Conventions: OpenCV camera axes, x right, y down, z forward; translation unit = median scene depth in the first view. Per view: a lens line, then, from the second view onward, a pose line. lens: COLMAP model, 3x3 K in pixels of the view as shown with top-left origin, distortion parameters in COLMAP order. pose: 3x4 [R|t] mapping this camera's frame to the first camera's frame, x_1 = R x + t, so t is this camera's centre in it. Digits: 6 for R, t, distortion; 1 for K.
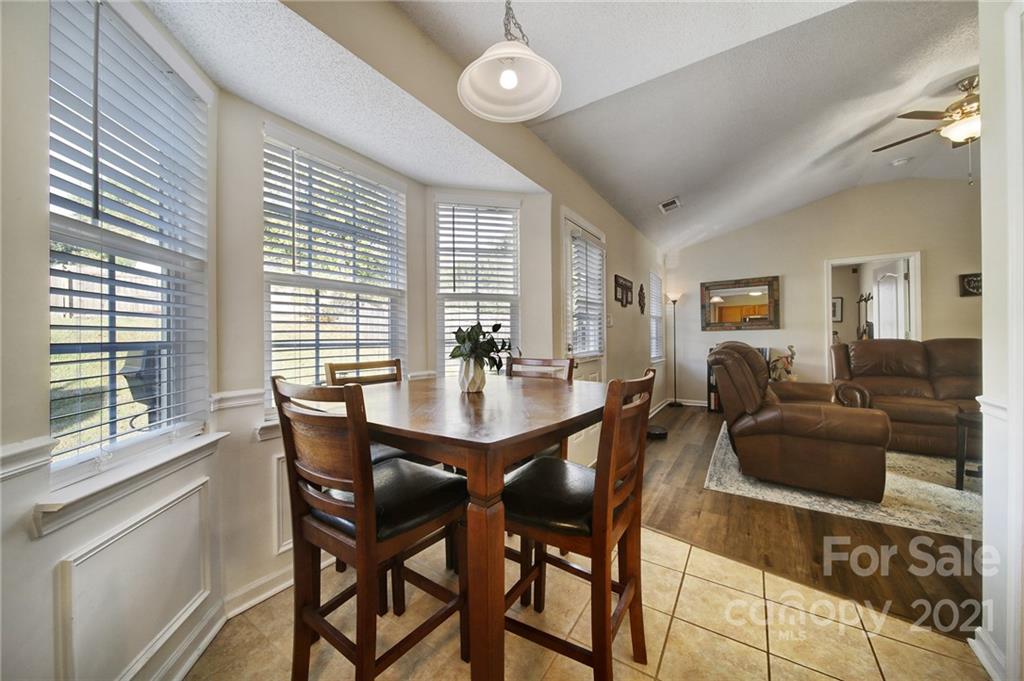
lens RADIAL K [[361.1, 0, 511.2], [0, 361.1, 335.1], [0, 0, 1]] dist [-0.006045, -0.000519]
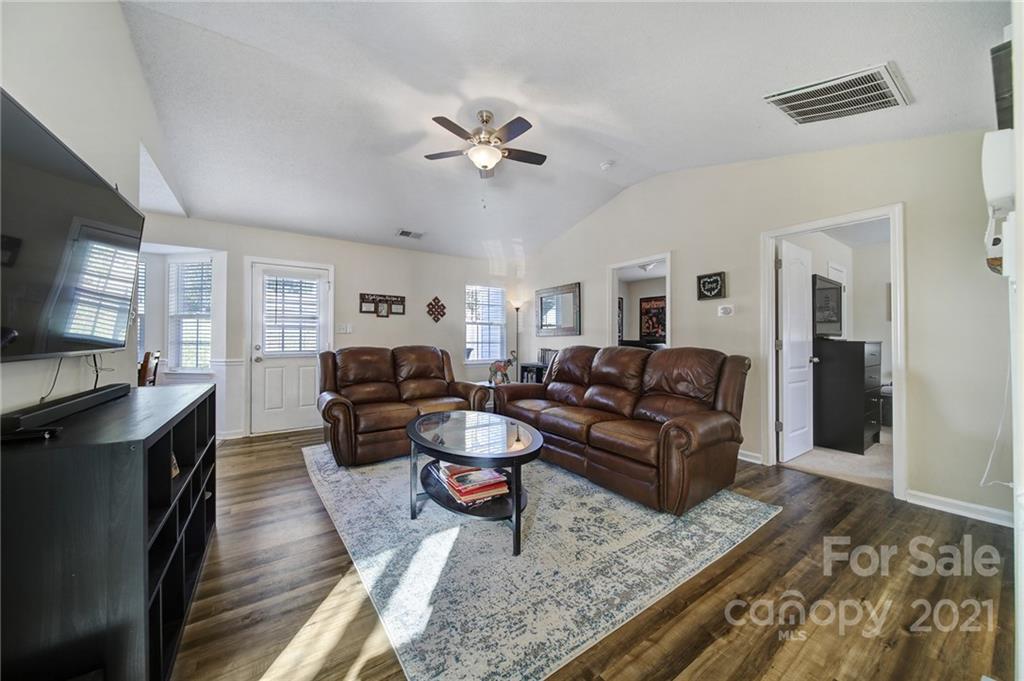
lens RADIAL K [[361.1, 0, 507.6], [0, 361.1, 340.9], [0, 0, 1]] dist [-0.006045, -0.000519]
pose [[0.924328, 0.012720, -0.381386, 1.234895], [-0.009158, 0.999896, 0.011153, -0.014492], [0.381488, -0.006816, 0.924348, -0.004149]]
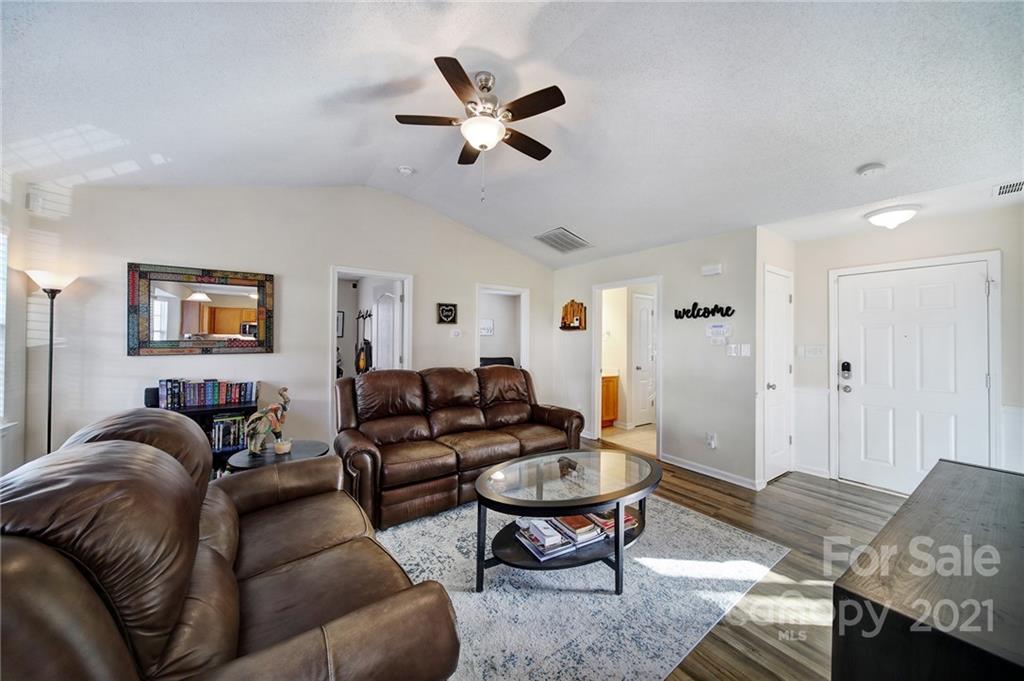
lens RADIAL K [[361.1, 0, 512.7], [0, 361.1, 339.1], [0, 0, 1]] dist [-0.006045, -0.000519]
pose [[0.365272, 0.015721, 0.930768, 0.361711], [-0.020296, 0.999754, -0.008922, -0.060551], [-0.930679, -0.015632, 0.365502, 0.428310]]
